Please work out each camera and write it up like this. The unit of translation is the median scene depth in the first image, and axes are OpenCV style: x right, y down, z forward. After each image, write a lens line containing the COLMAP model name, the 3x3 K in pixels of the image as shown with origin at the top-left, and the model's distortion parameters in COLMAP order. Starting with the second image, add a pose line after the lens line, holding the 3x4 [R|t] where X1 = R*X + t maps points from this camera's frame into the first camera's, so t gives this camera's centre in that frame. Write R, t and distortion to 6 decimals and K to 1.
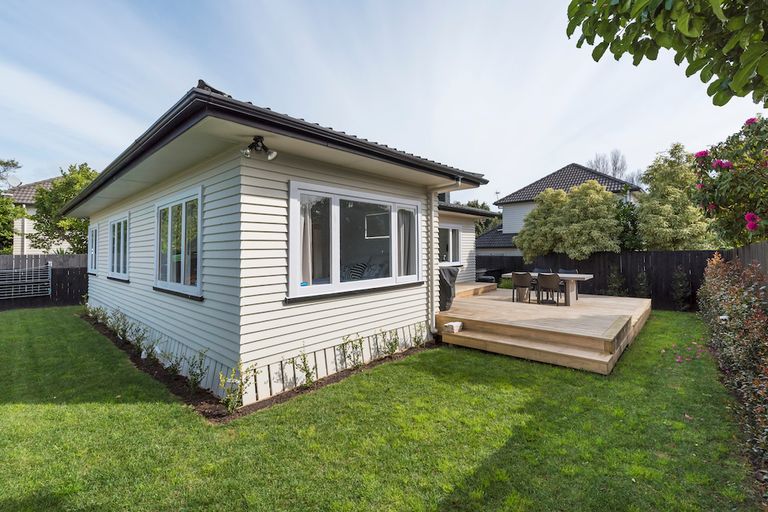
lens RADIAL K [[337.1, 0, 387.9], [0, 337.1, 241.8], [0, 0, 1]] dist [0.001060, 0.000011]
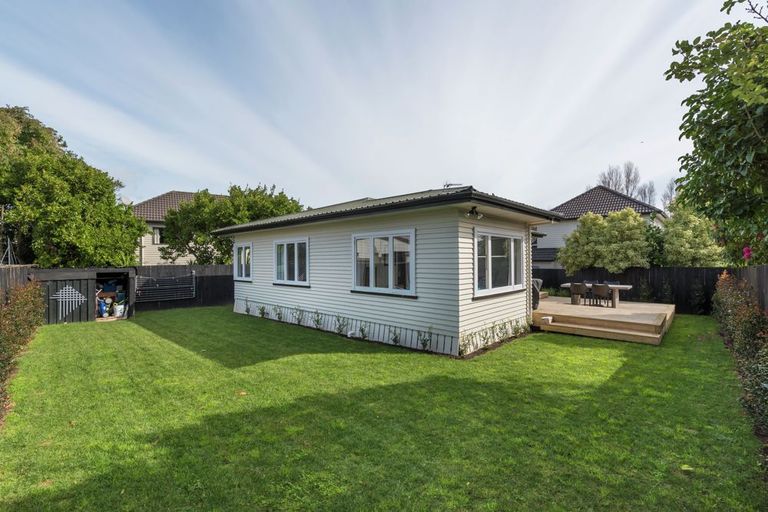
lens RADIAL K [[350.4, 0, 384.0], [0, 350.4, 256.0], [0, 0, 1]] dist [-0.010306, -0.000187]
pose [[0.999932, 0.009238, -0.007160, -0.345315], [-0.009118, 0.999821, 0.016585, -0.029950], [0.007312, -0.016518, 0.999837, -0.355695]]
